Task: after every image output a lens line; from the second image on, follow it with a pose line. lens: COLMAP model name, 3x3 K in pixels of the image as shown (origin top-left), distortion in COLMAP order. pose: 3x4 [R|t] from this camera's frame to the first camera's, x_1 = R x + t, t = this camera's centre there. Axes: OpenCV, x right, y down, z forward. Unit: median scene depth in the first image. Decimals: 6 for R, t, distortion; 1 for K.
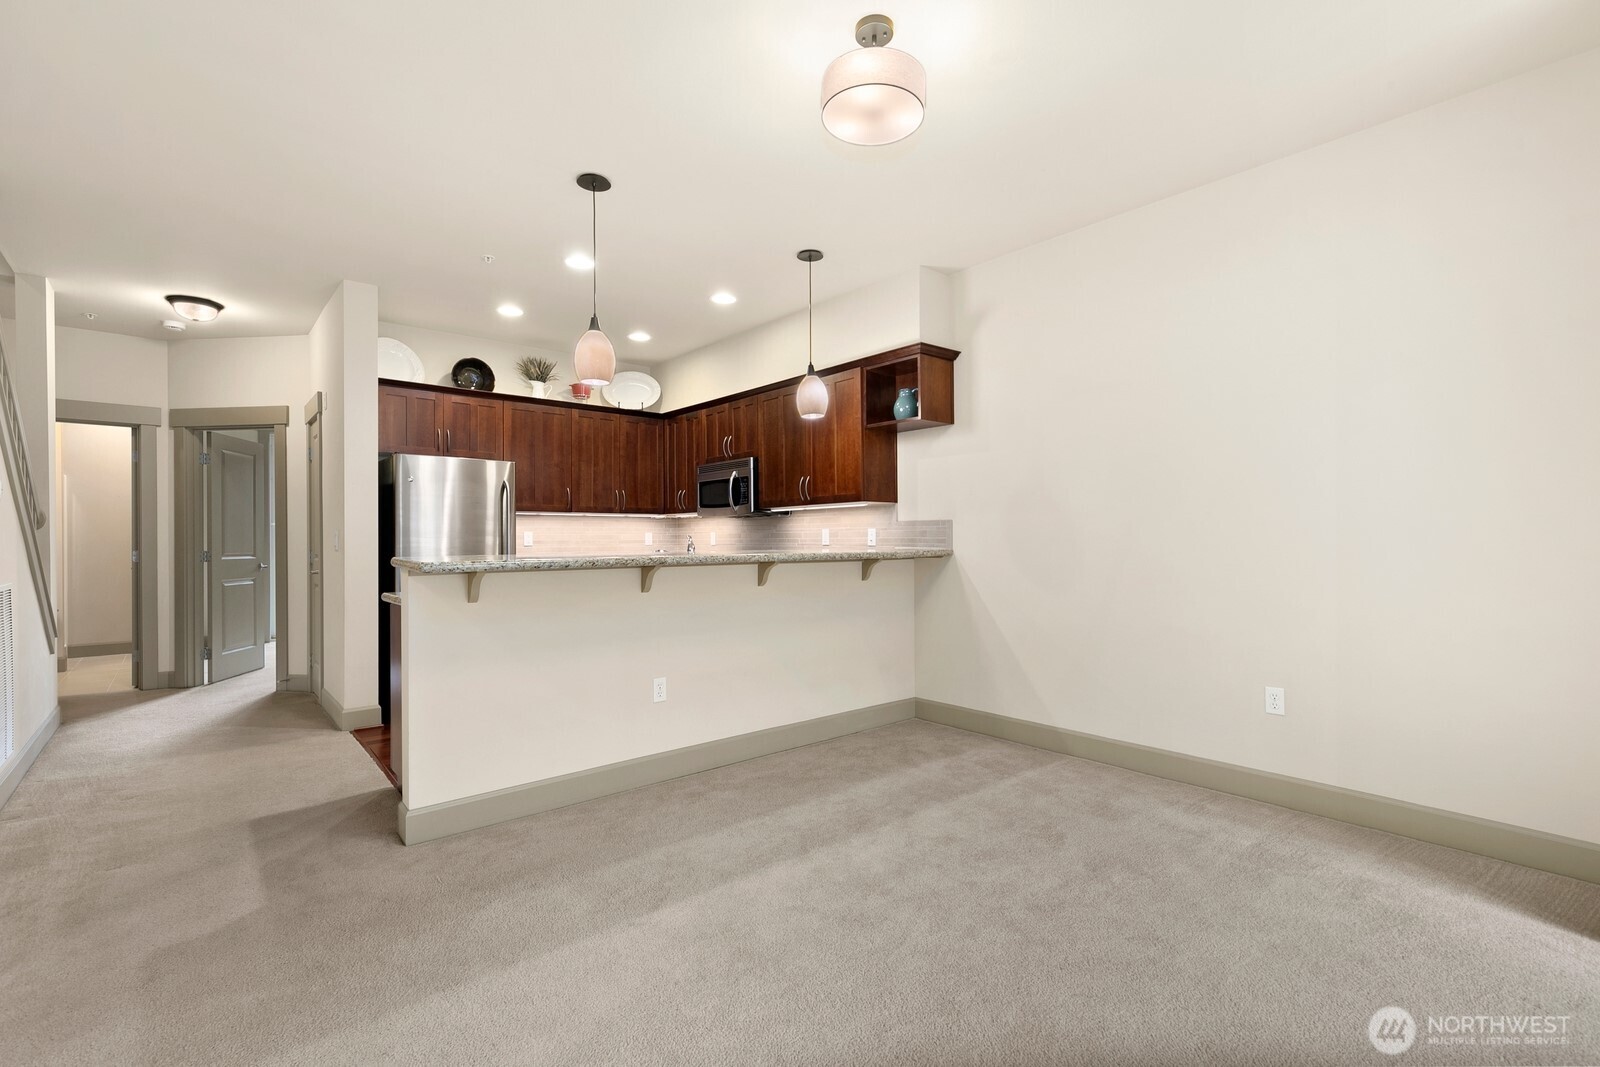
lens RADIAL K [[730.1, 0, 796.7], [0, 730.1, 535.6], [0, 0, 1]] dist [0.005063, 0.000853]
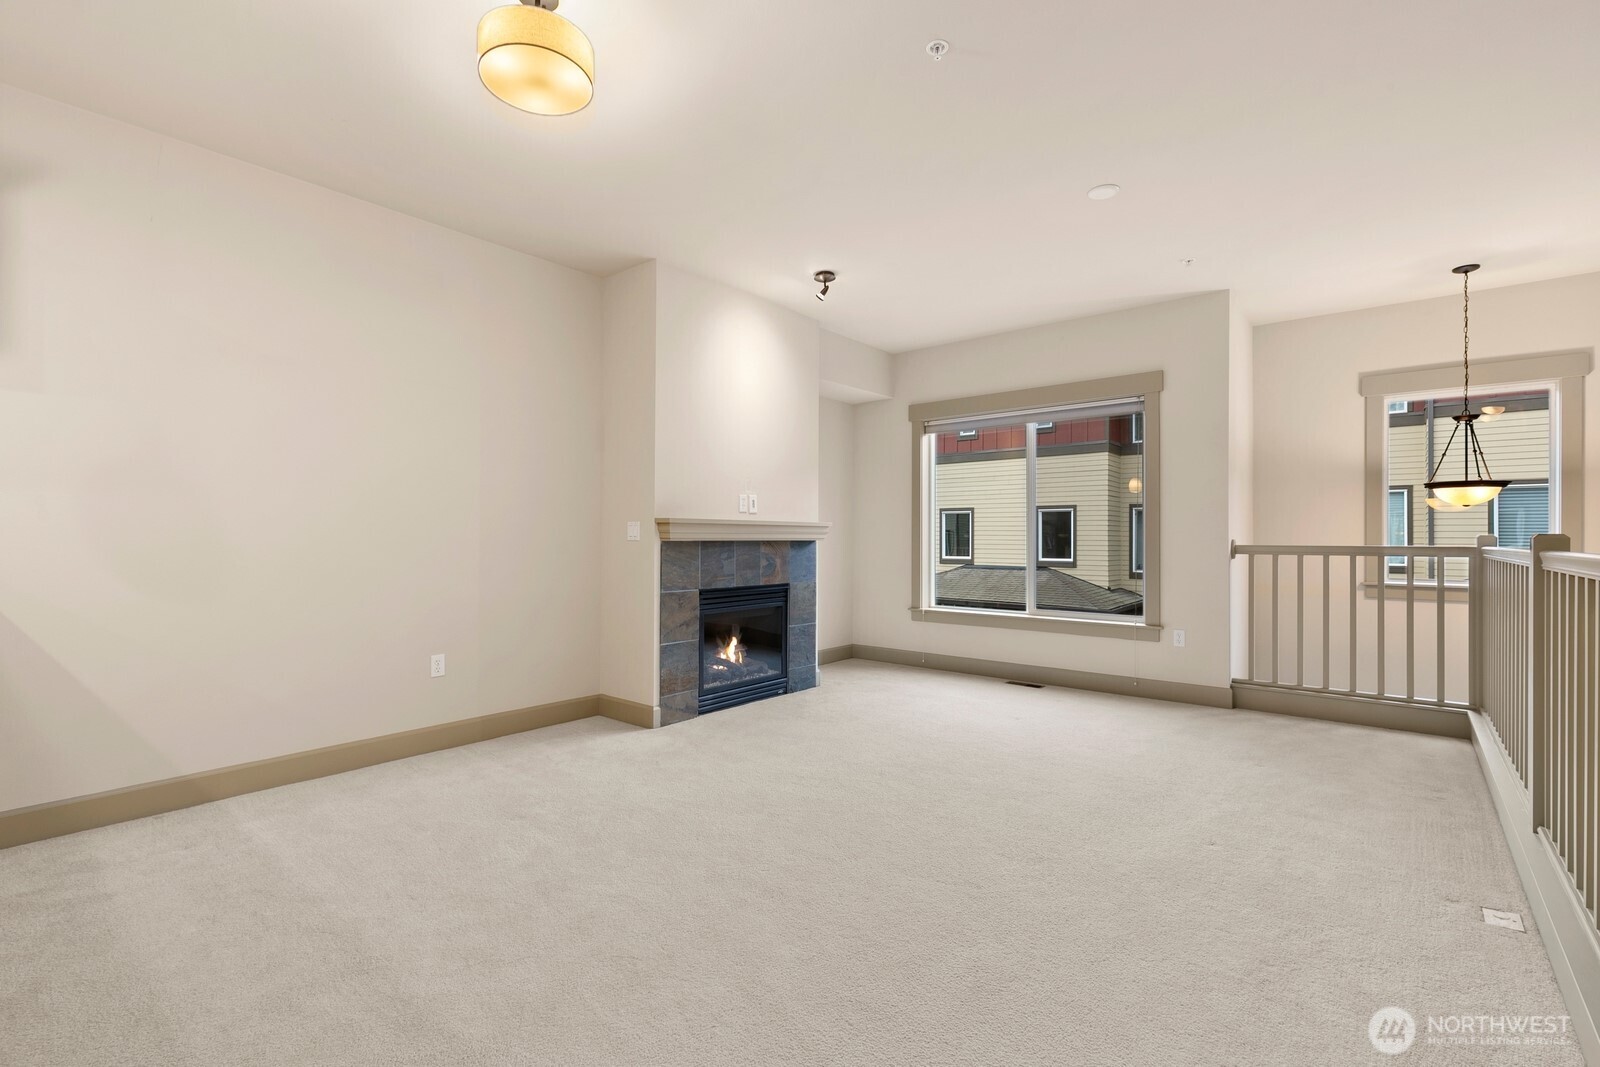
lens RADIAL K [[730.1, 0, 796.8], [0, 730.1, 532.0], [0, 0, 1]] dist [0.005063, 0.000853]
pose [[-0.173799, 0.000222, 0.984781, -0.401900], [-0.008531, 0.999962, -0.001731, -0.001552], [-0.984744, -0.008702, -0.173791, 0.375900]]
